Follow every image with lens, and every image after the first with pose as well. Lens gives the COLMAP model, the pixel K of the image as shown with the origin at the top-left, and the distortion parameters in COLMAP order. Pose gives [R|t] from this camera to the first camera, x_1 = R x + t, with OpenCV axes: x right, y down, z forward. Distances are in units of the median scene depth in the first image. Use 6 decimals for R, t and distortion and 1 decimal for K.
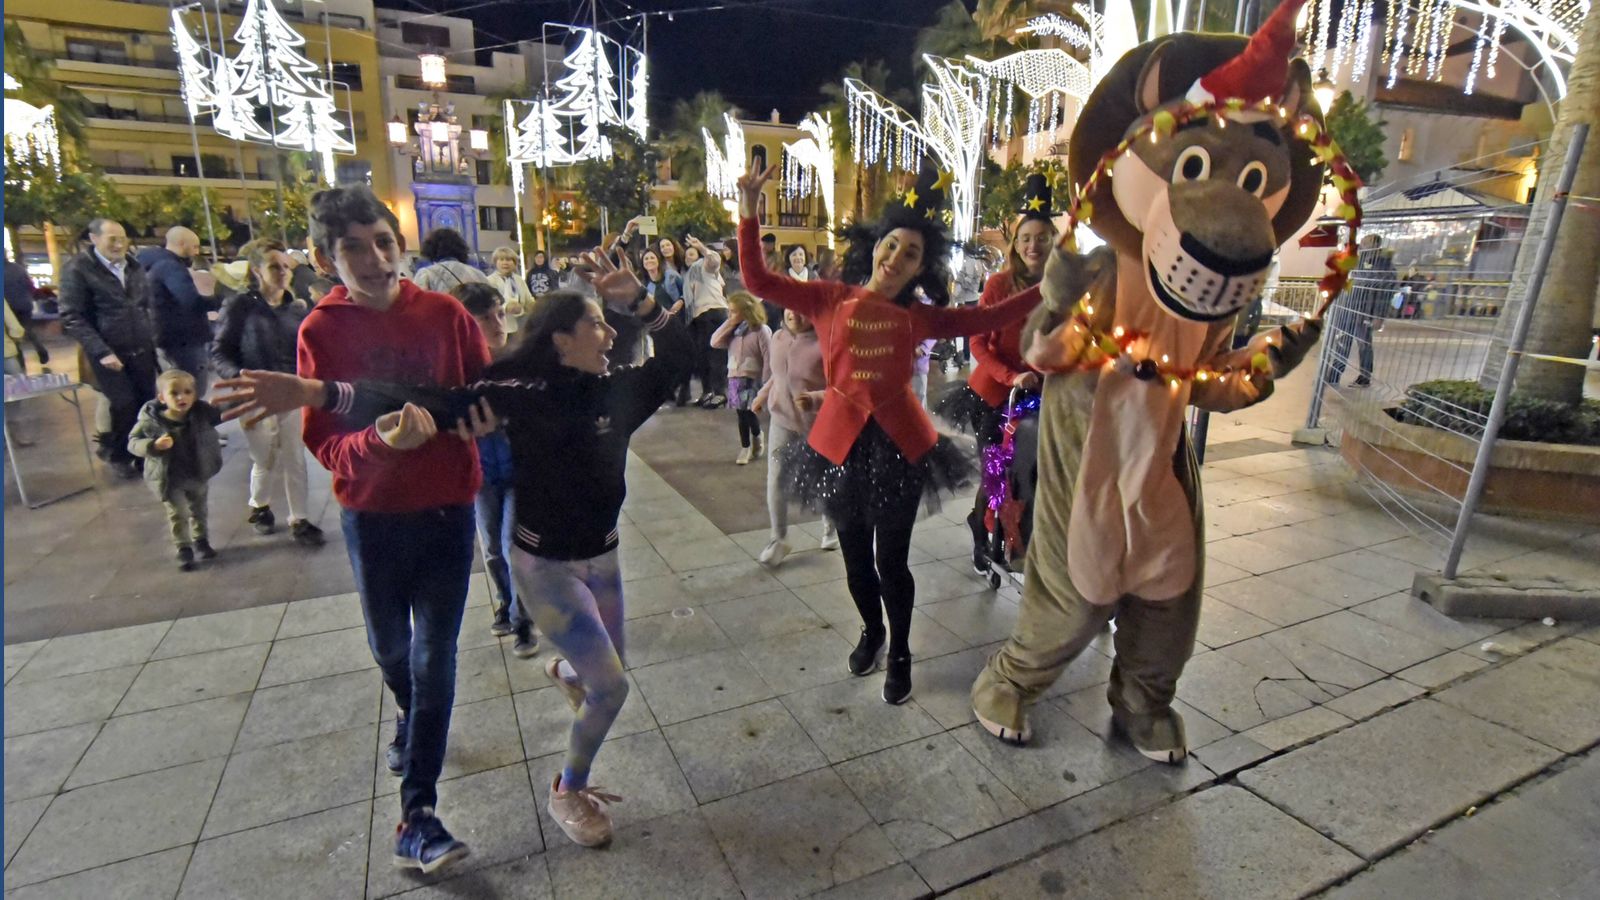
lens RADIAL K [[814.0, 0, 785.9], [0, 814.0, 458.4], [0, 0, 1]] dist [-0.003894, -0.000296]
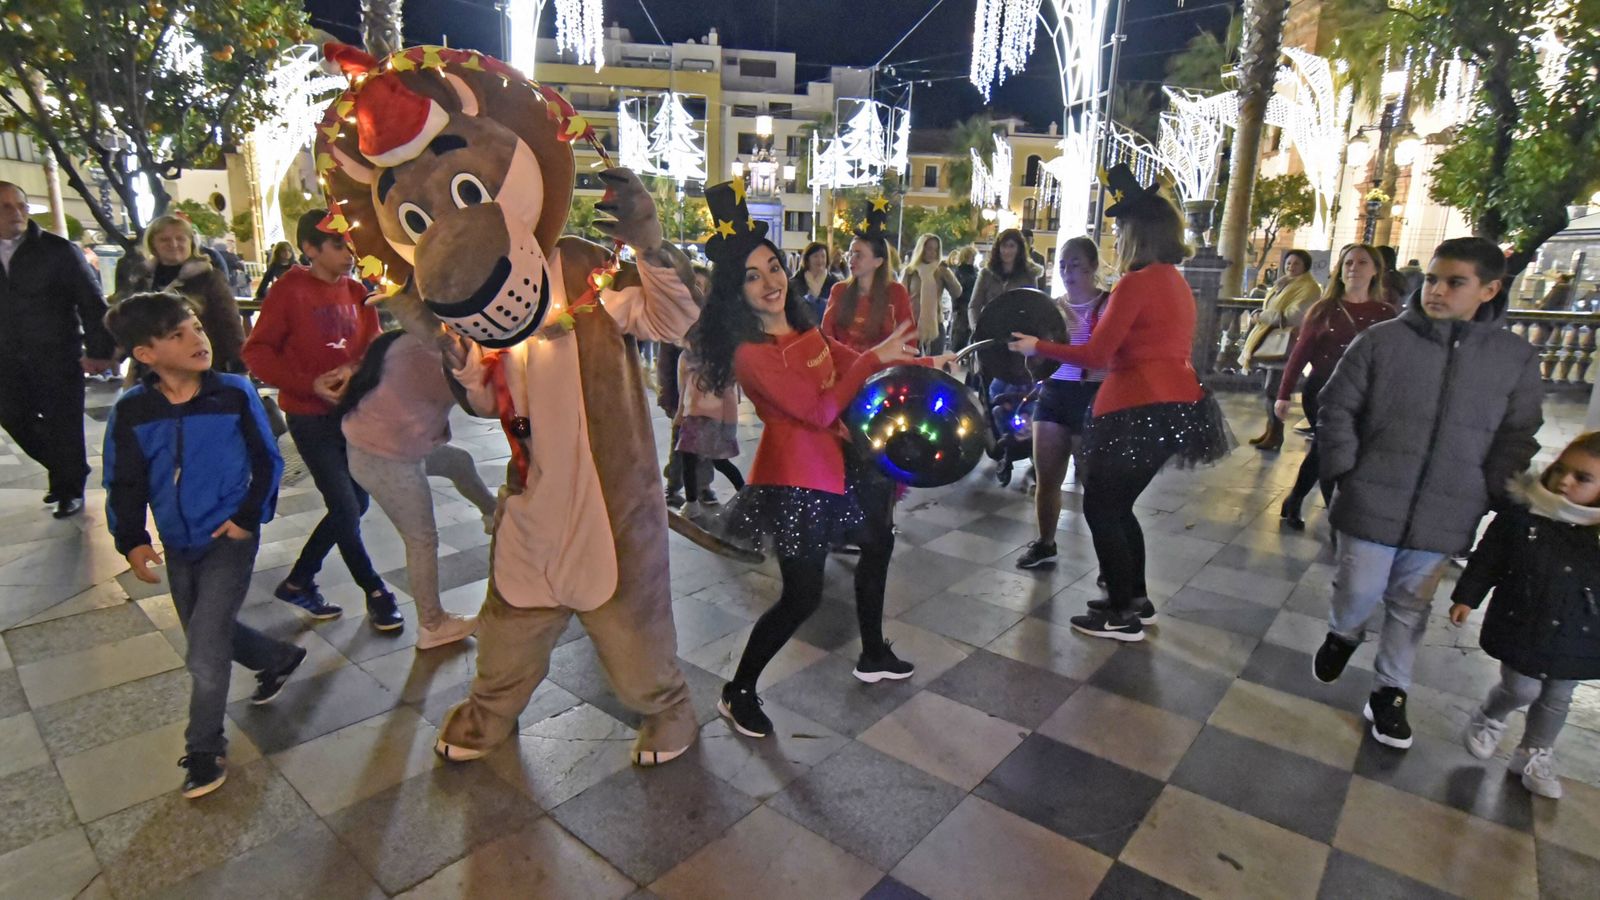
lens RADIAL K [[814.0, 0, 785.9], [0, 814.0, 458.4], [0, 0, 1]] dist [-0.003894, -0.000296]
pose [[0.940814, 0.102005, -0.323210, 0.091629], [-0.101411, 0.994668, 0.018725, 0.056367], [0.323397, 0.015160, 0.946142, -0.244284]]
